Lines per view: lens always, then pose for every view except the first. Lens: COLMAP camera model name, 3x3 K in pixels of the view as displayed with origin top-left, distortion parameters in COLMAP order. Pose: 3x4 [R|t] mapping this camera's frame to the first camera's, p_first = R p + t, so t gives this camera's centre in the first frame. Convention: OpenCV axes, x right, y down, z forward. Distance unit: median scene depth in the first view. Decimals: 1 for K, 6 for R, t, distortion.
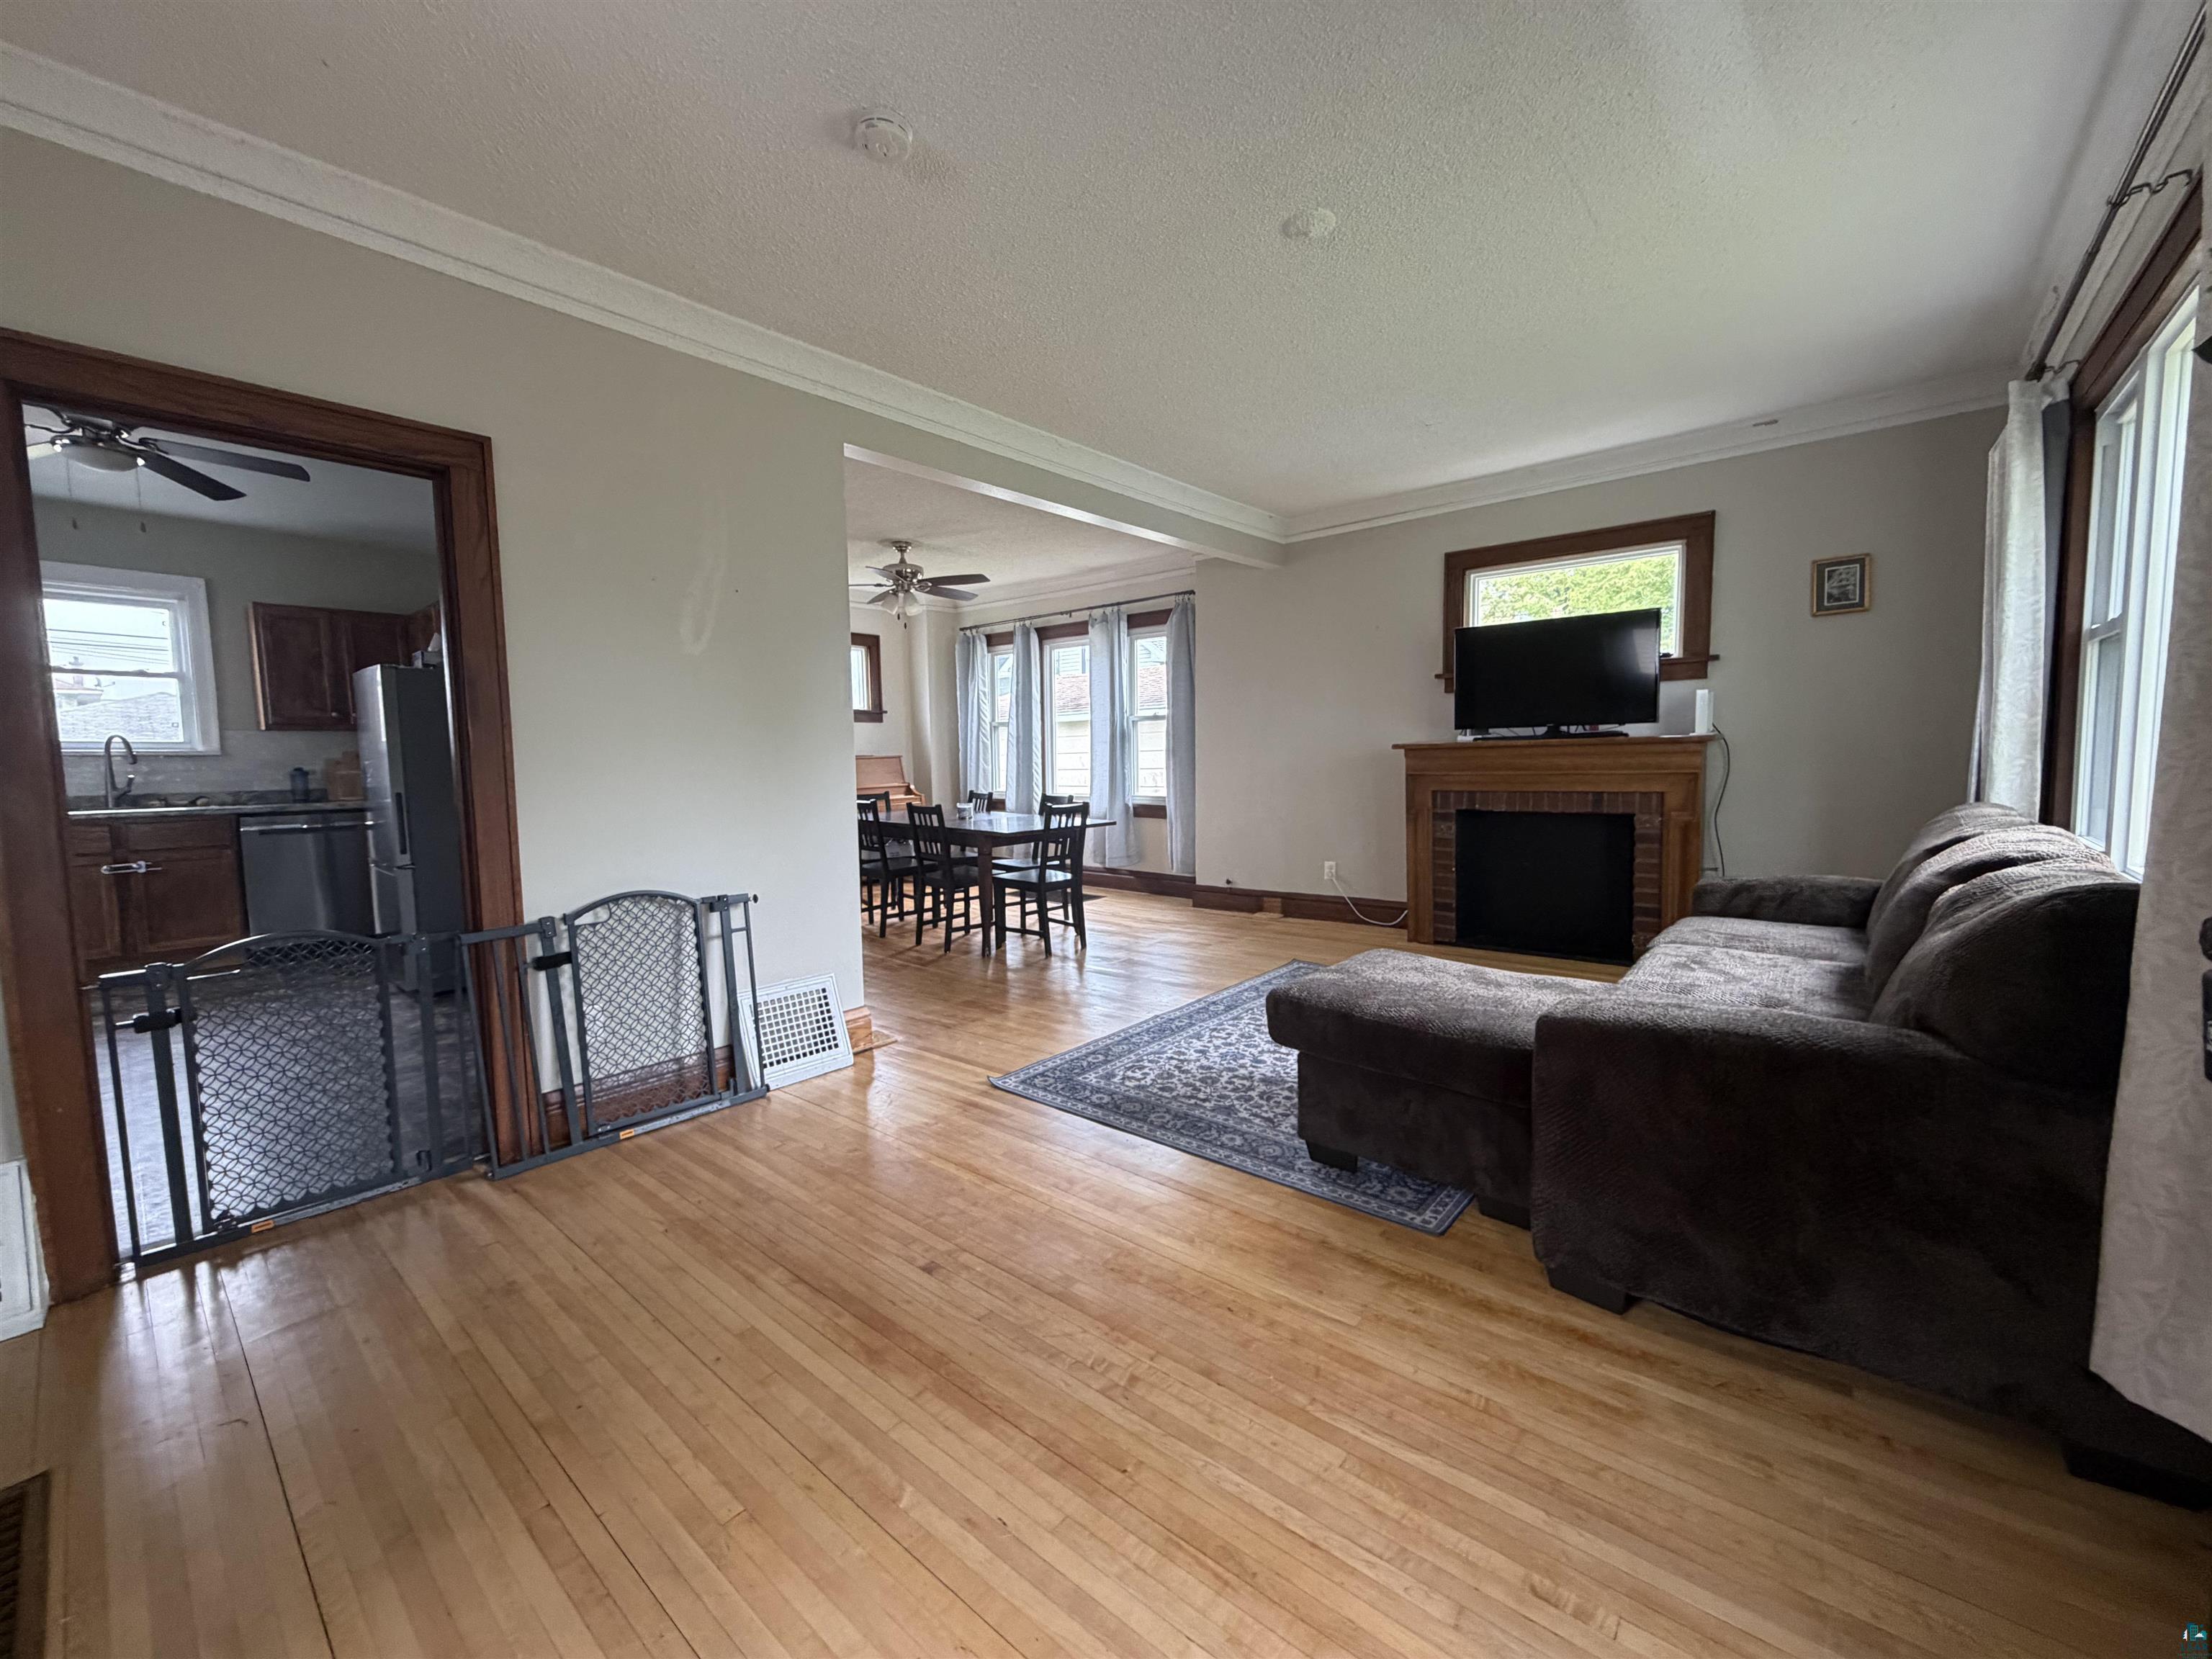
lens RADIAL K [[882.6, 0, 1098.7], [0, 882.6, 827.7], [0, 0, 1]] dist [-0.000282, 0.000057]
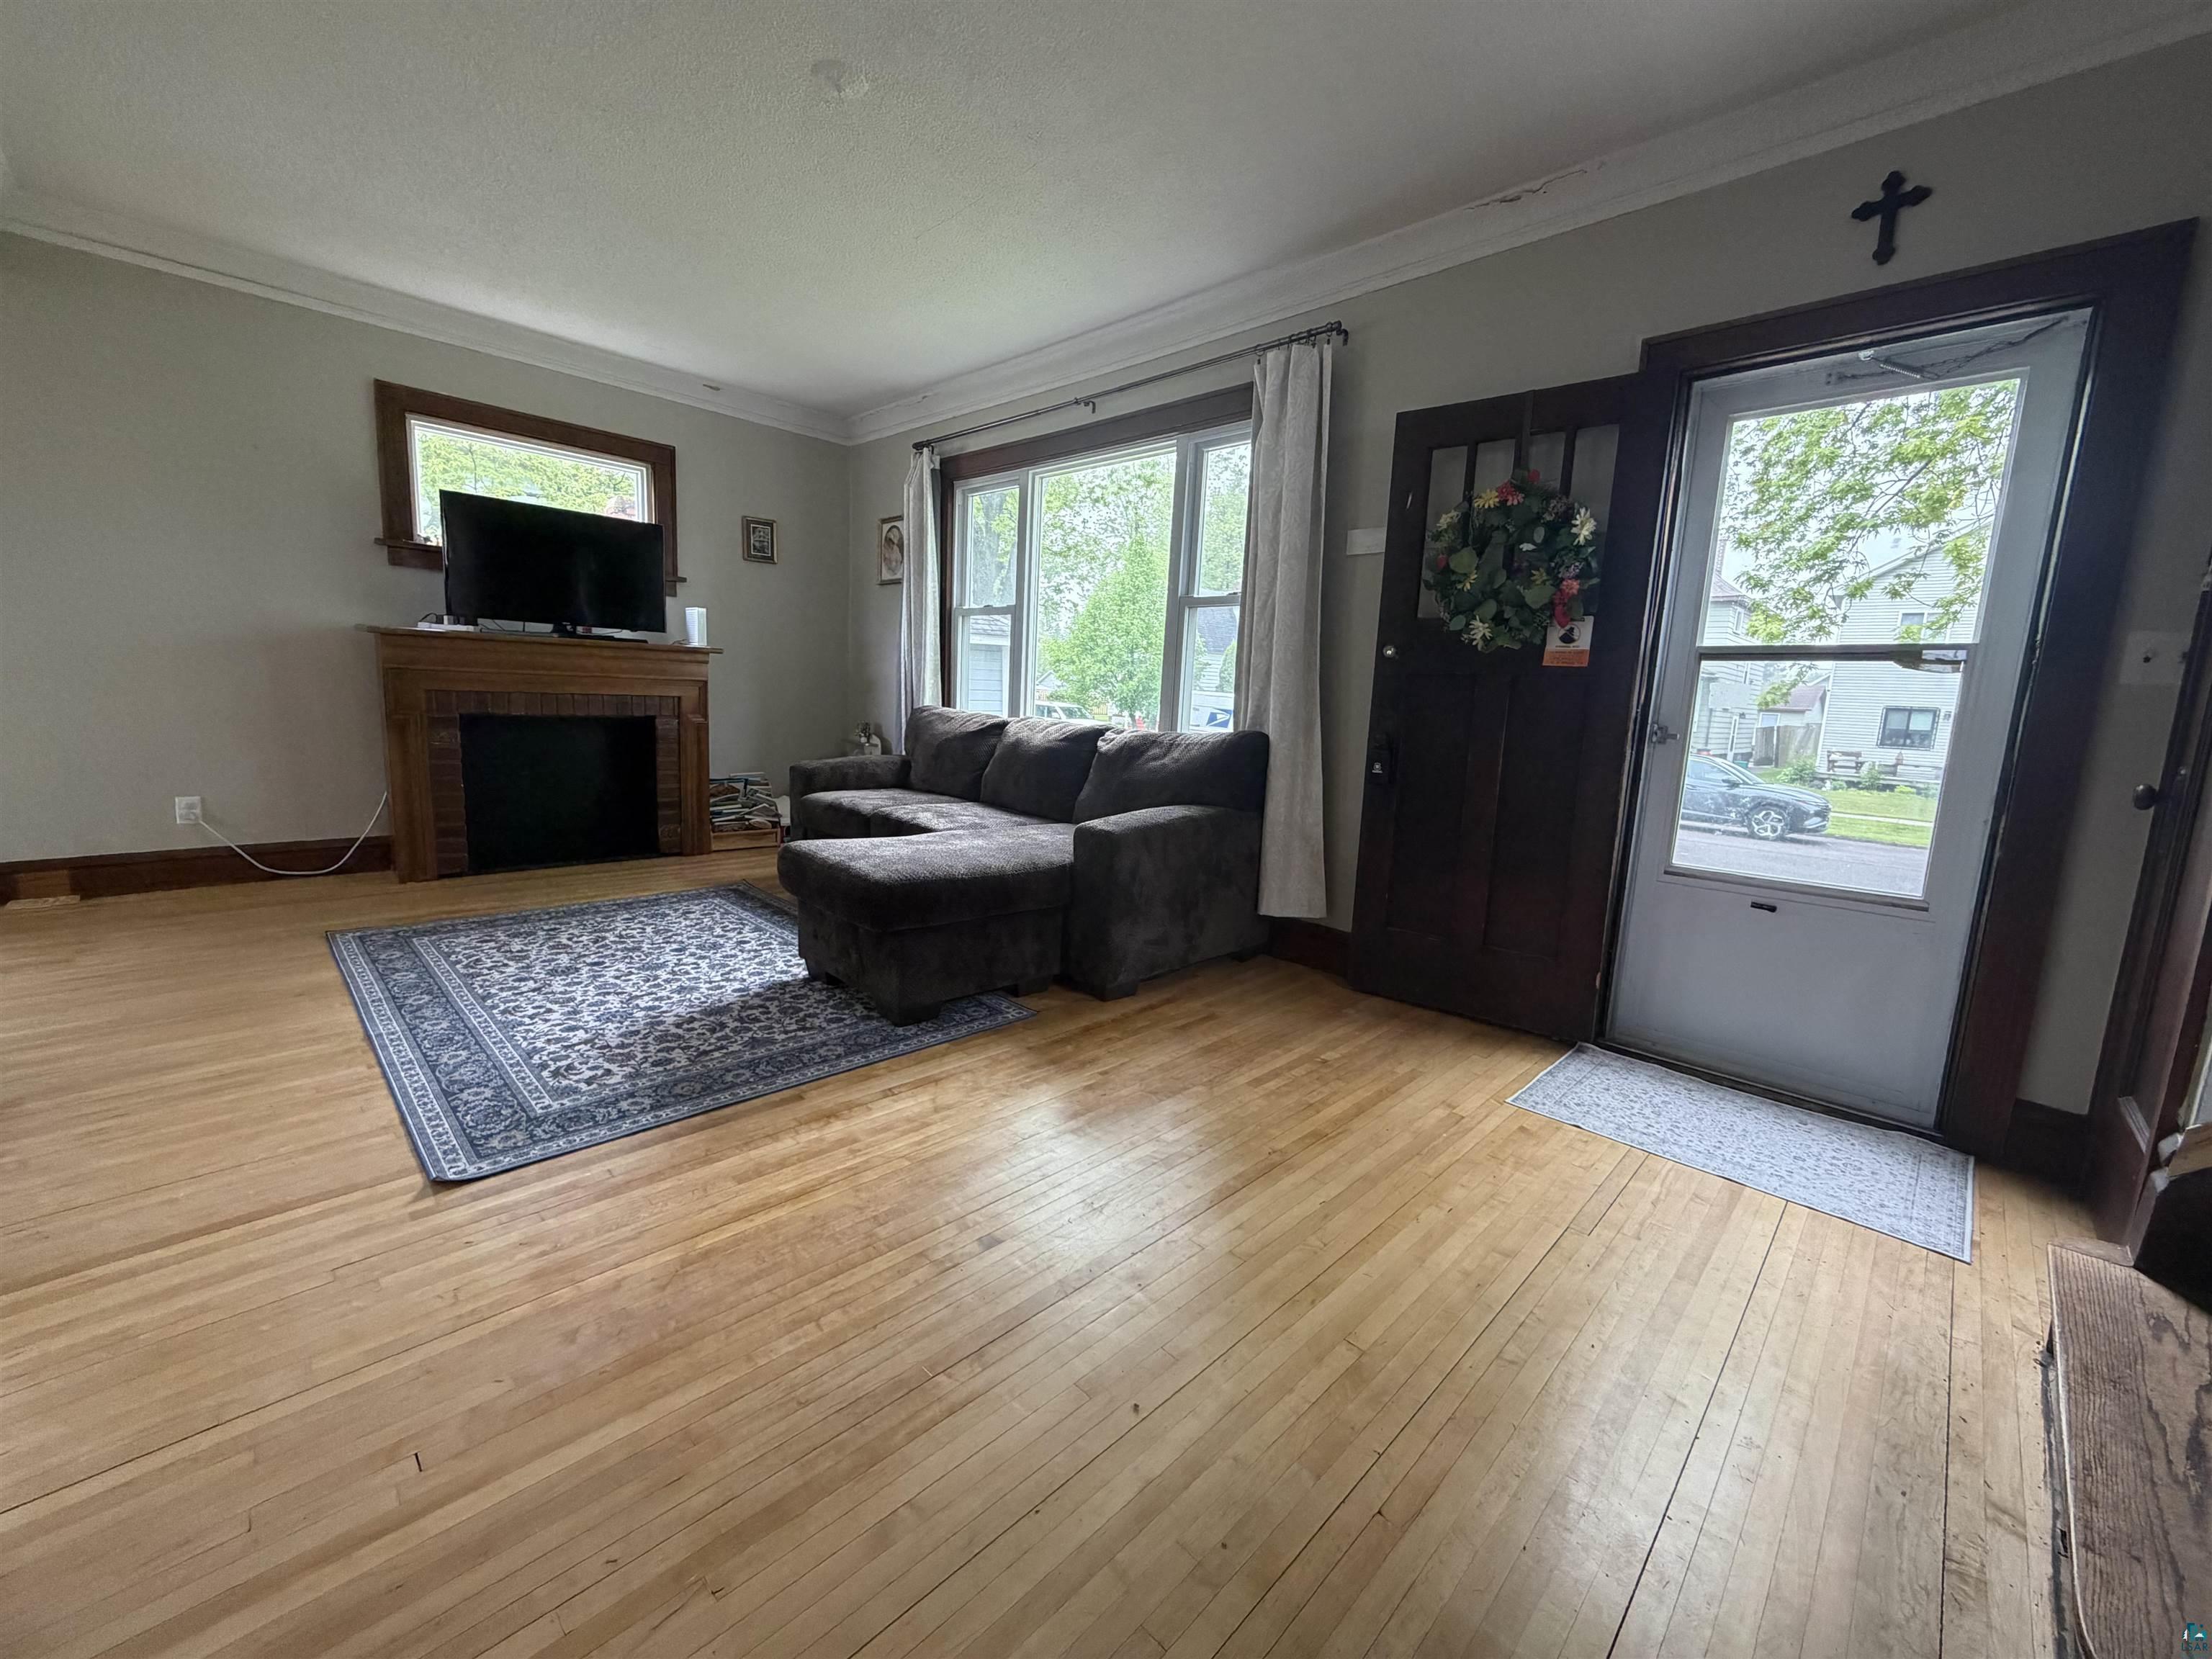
lens RADIAL K [[882.6, 0, 1098.7], [0, 882.6, 827.7], [0, 0, 1]] dist [-0.000282, 0.000057]
pose [[0.071176, -0.123969, 0.989730, -0.550887], [0.034055, 0.991970, 0.121801, 0.007693], [-0.996882, 0.025036, 0.074827, 0.474724]]
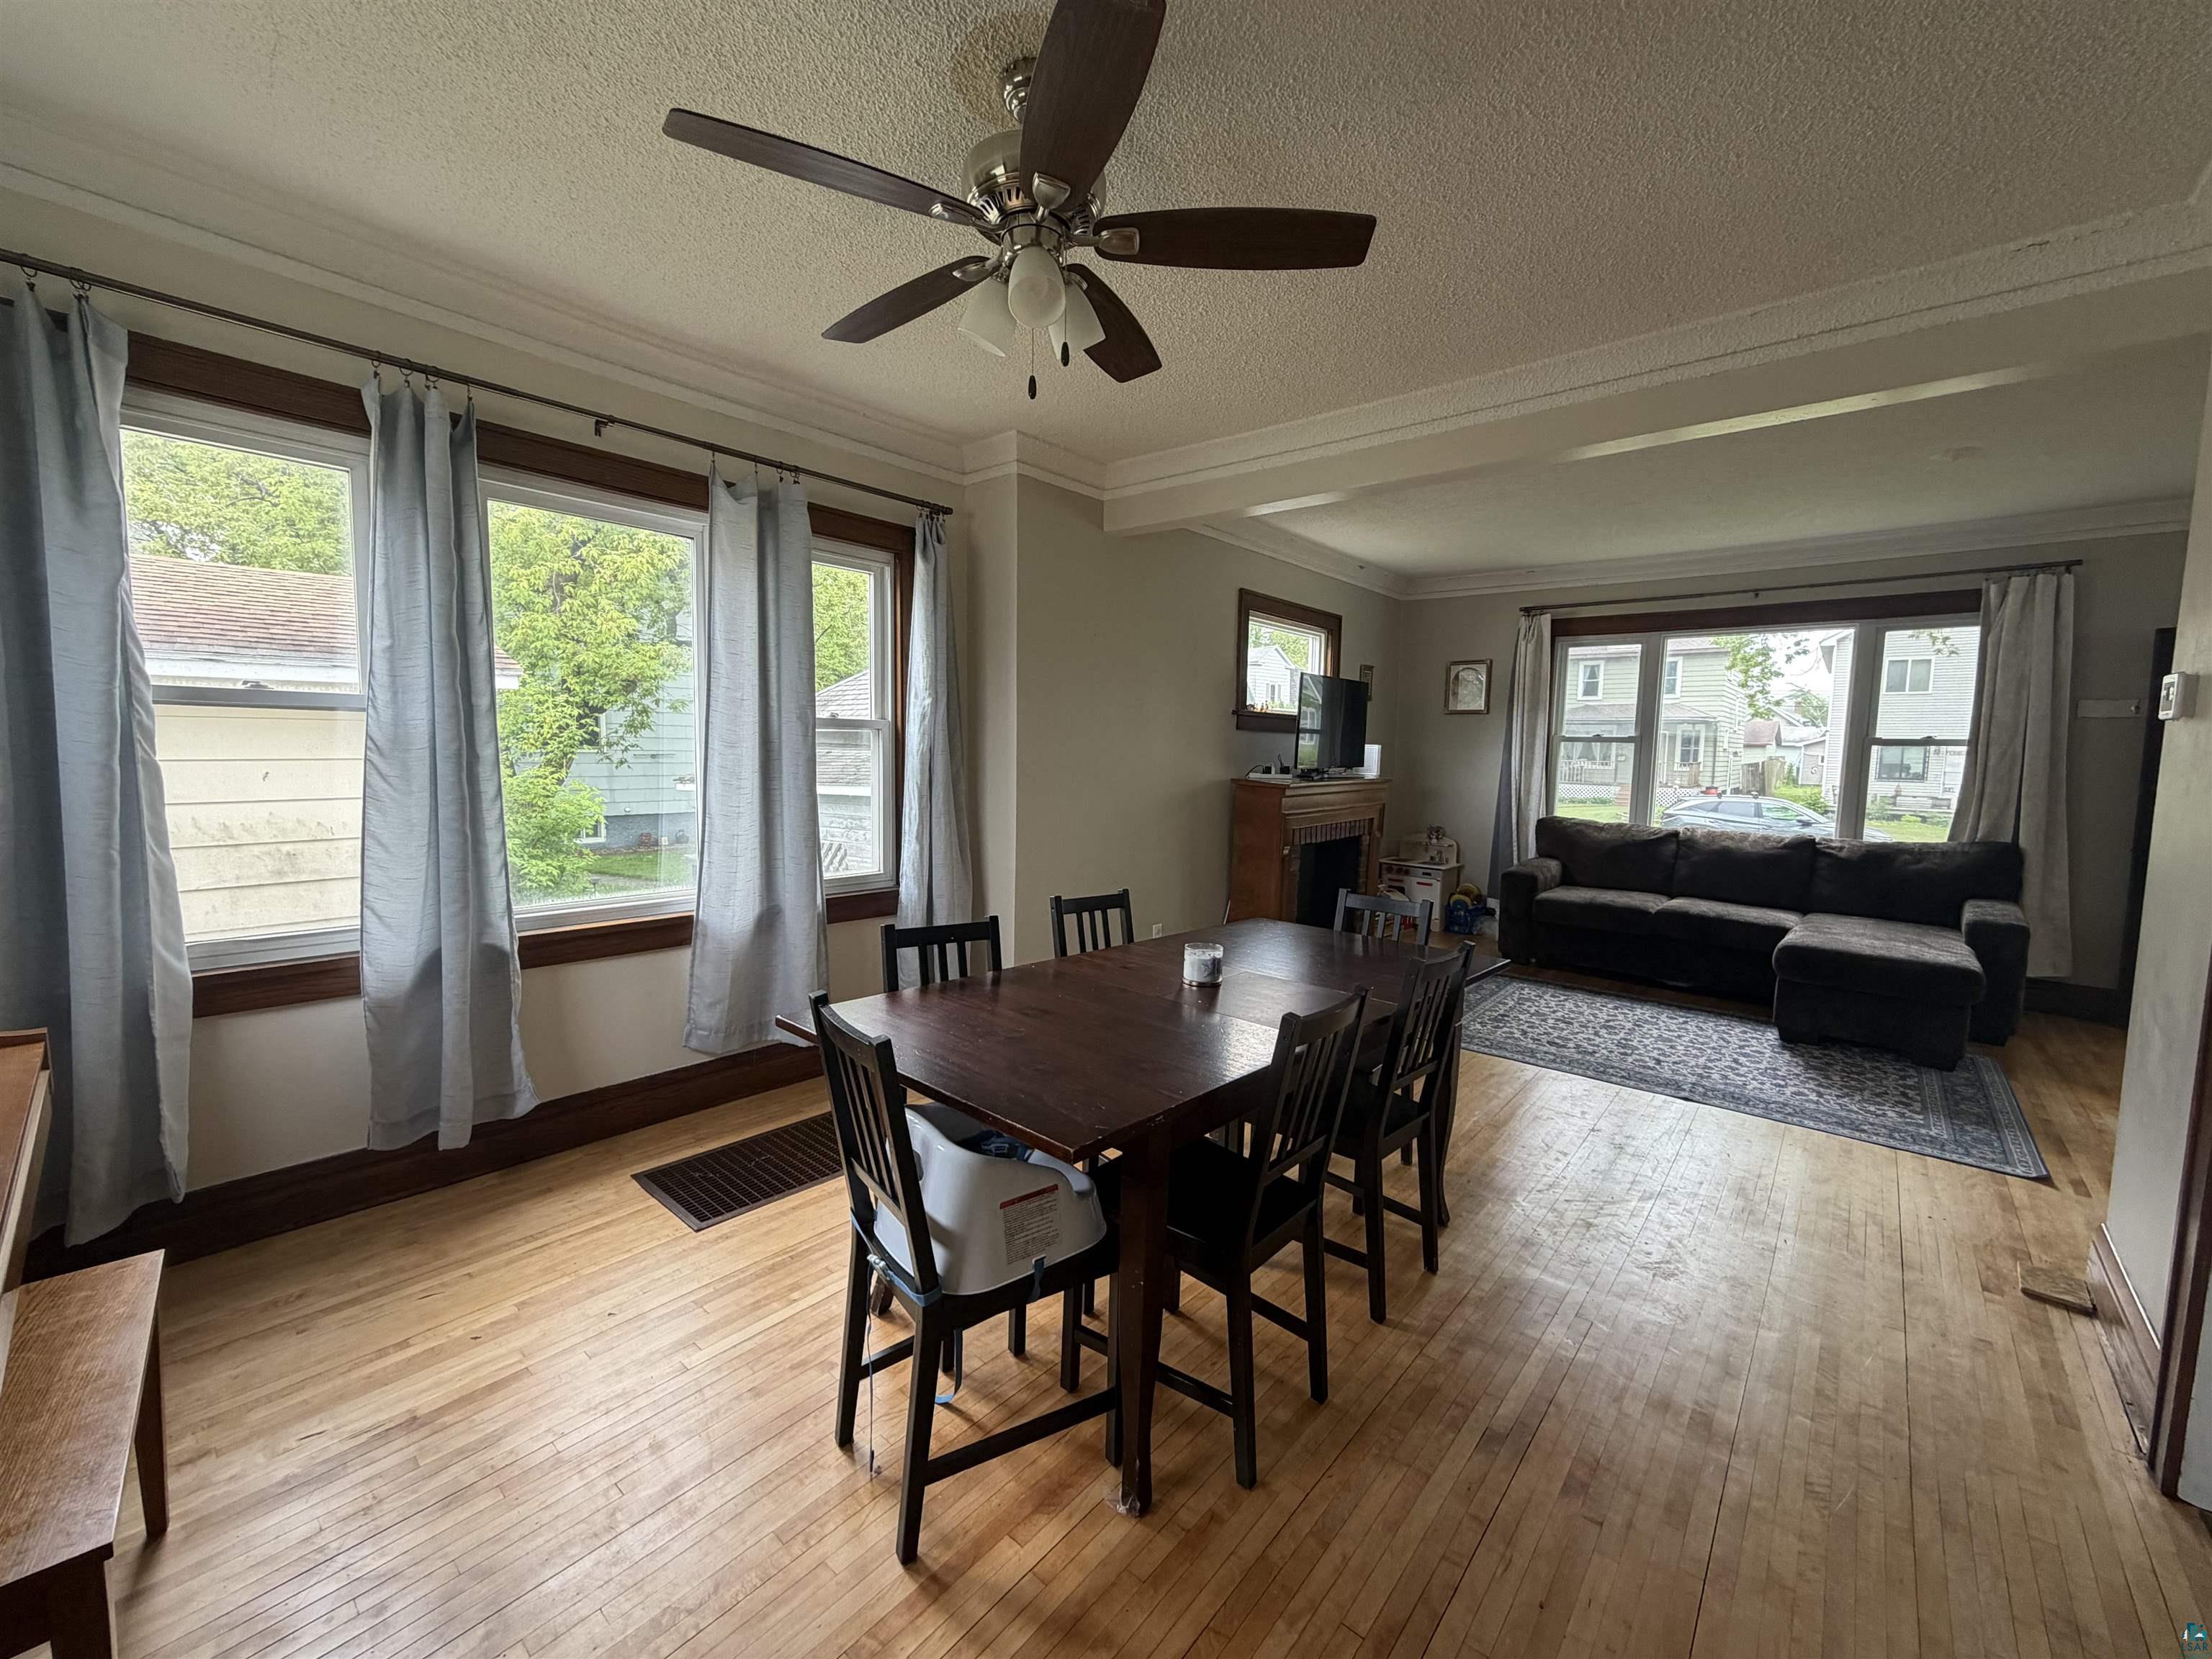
lens RADIAL K [[882.6, 0, 1098.7], [0, 882.6, 827.7], [0, 0, 1]] dist [-0.000282, 0.000057]
pose [[0.001030, -0.070278, 0.997527, -0.900366], [0.069079, 0.995150, 0.070039, -0.184825], [-0.997611, 0.068836, 0.005880, 1.732234]]
